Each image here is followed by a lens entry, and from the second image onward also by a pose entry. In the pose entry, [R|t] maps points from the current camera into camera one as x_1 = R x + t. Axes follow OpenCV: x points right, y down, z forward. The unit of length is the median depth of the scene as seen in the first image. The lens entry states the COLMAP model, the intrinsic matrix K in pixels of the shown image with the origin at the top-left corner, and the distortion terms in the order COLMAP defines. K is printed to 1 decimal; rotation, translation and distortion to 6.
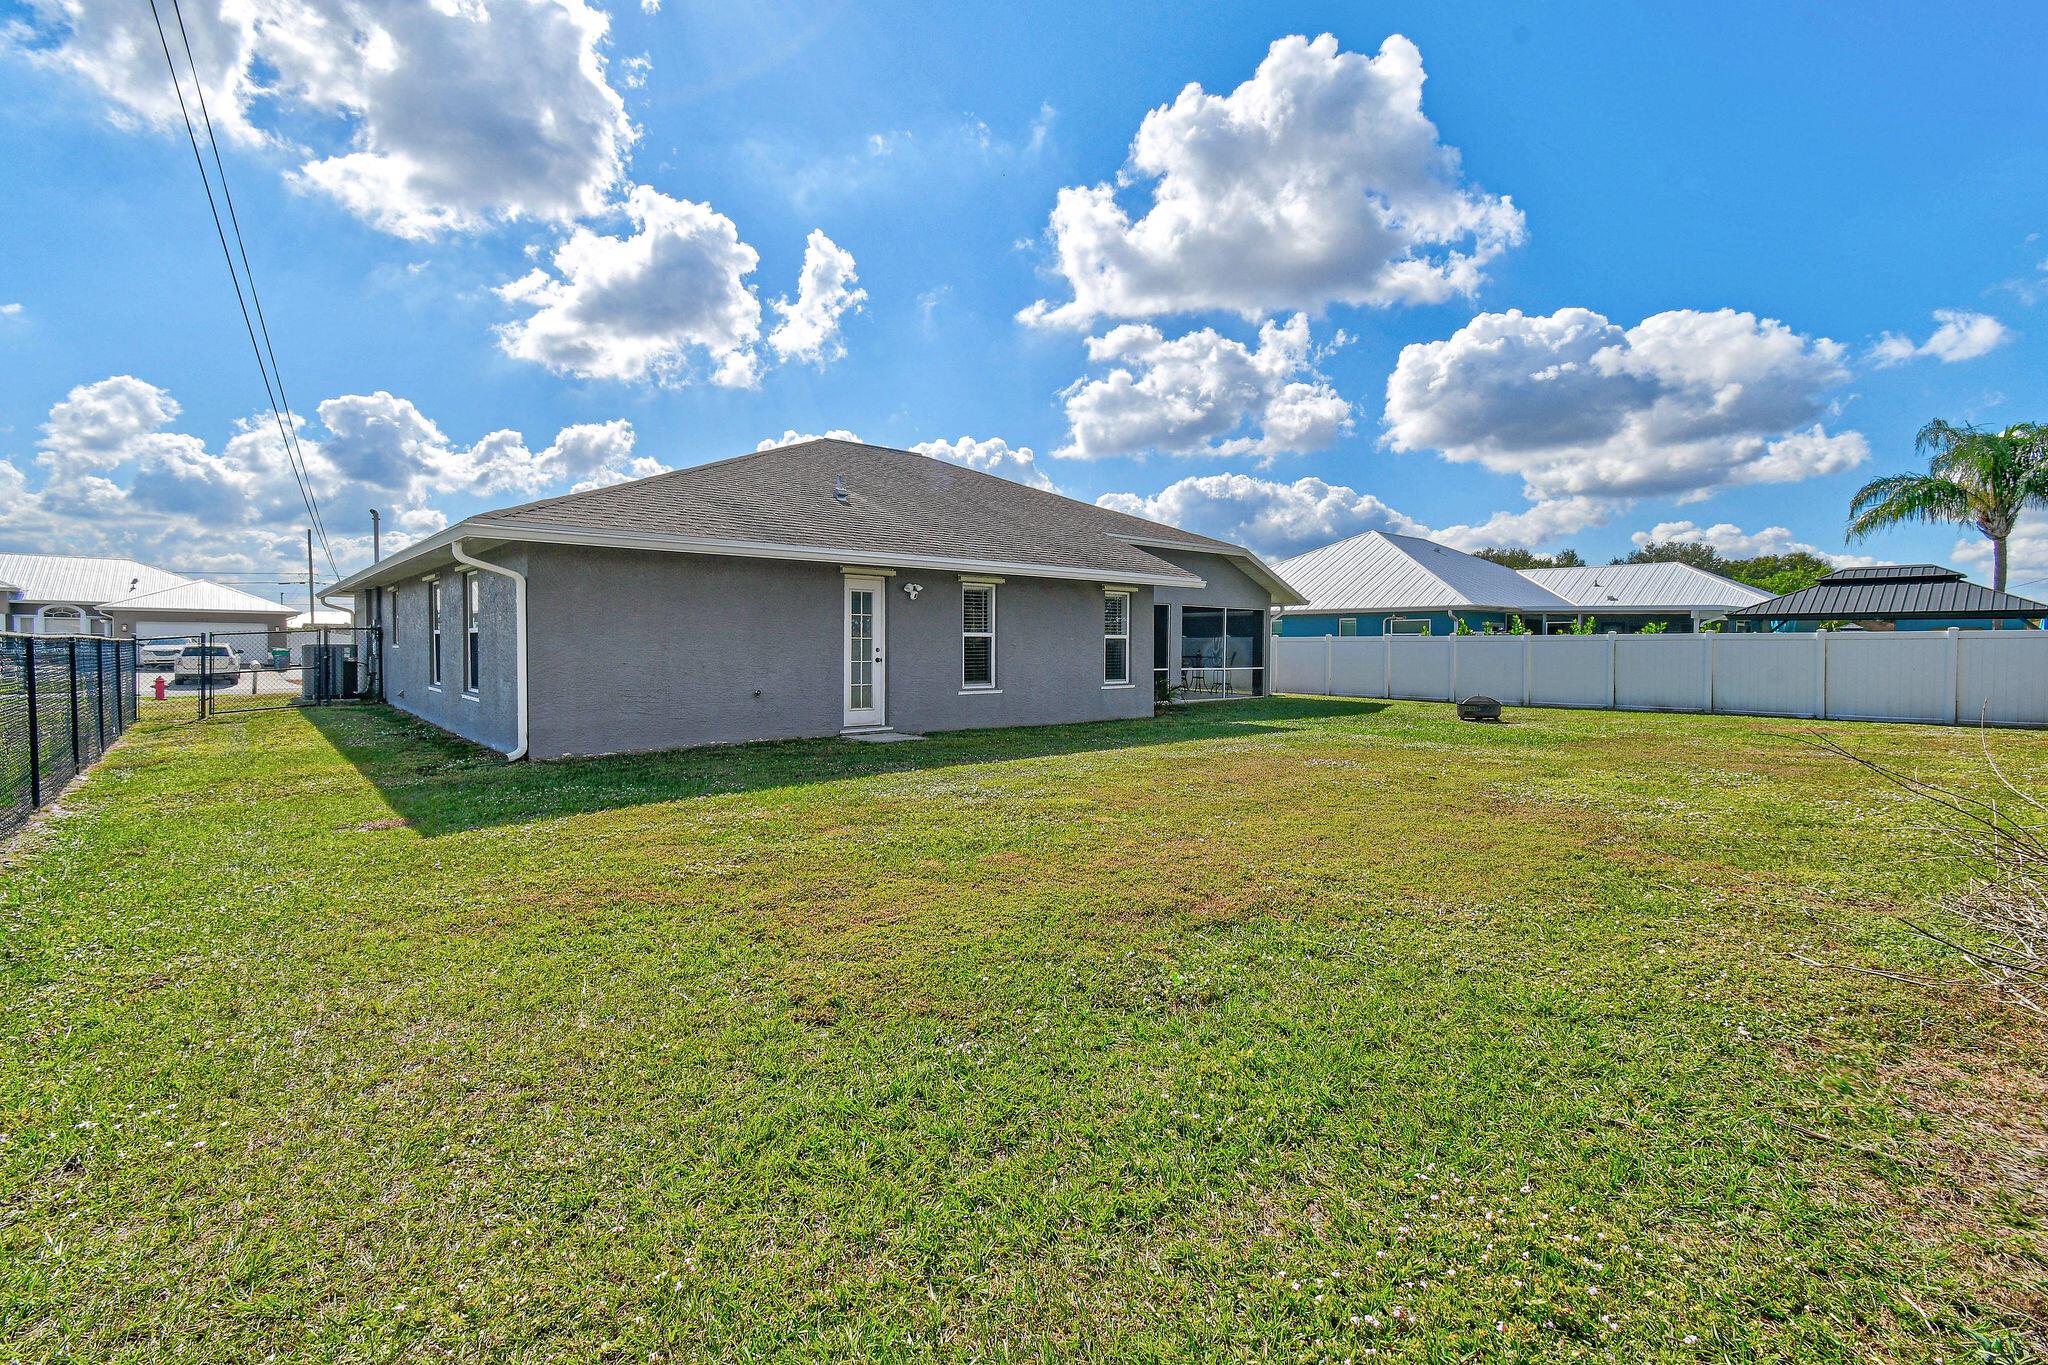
lens RADIAL K [[893.0, 0, 1052.5], [0, 893.0, 681.7], [0, 0, 1]] dist [0.019084, 0.000301]
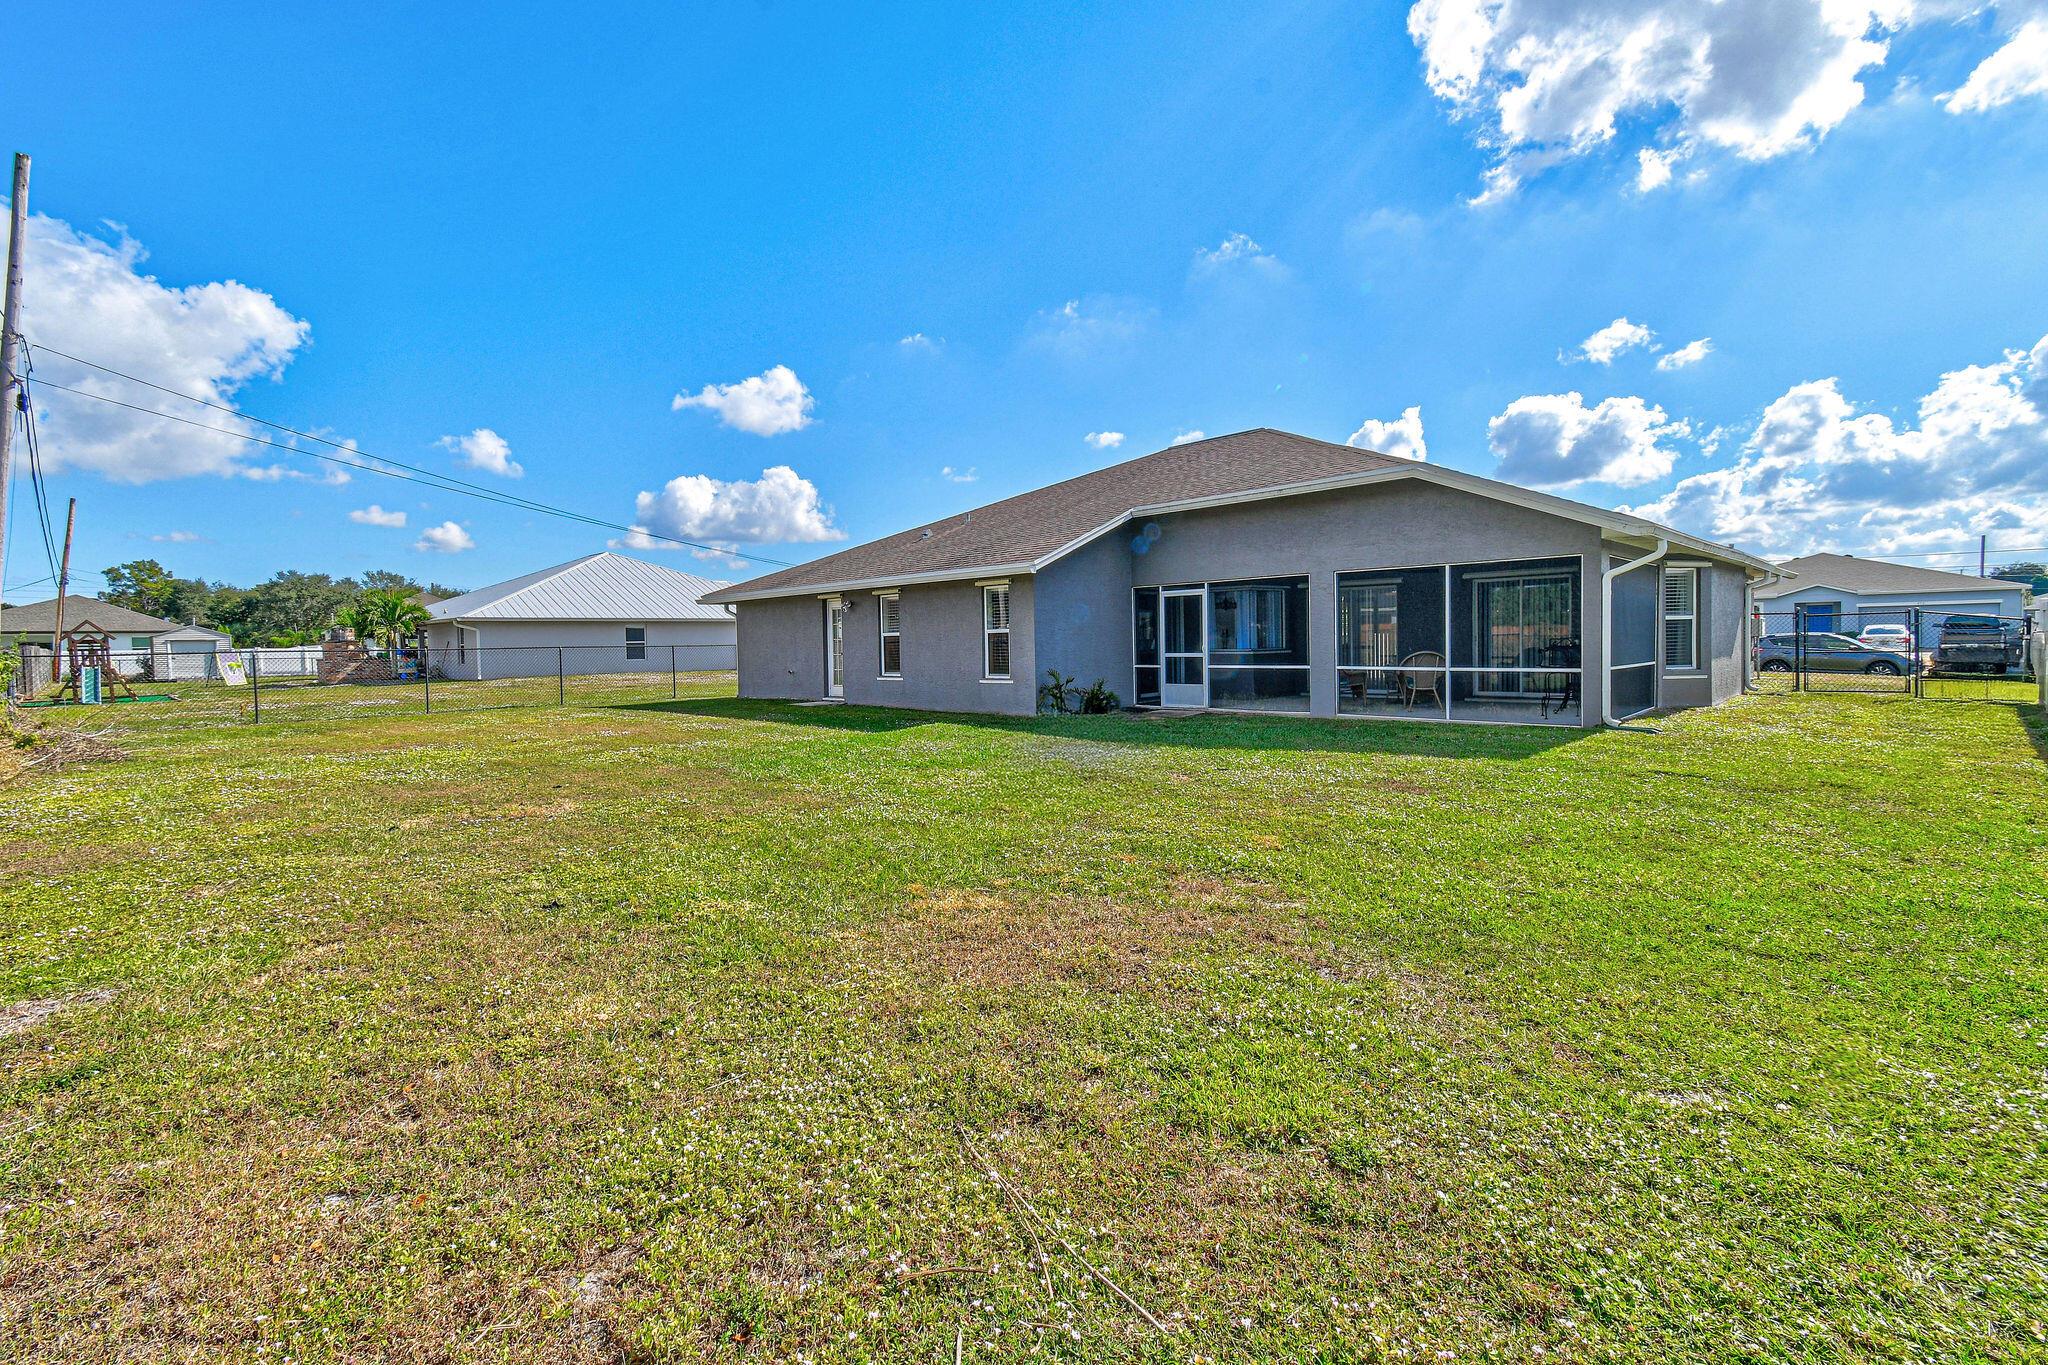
lens RADIAL K [[908.7, 0, 1034.2], [0, 908.7, 656.0], [0, 0, 1]] dist [0.021119, 0.000423]
pose [[0.051402, 0.010295, -0.998625, 0.727385], [-0.020002, 0.999757, 0.009277, -0.022107], [0.998478, 0.019497, 0.051595, 0.671804]]
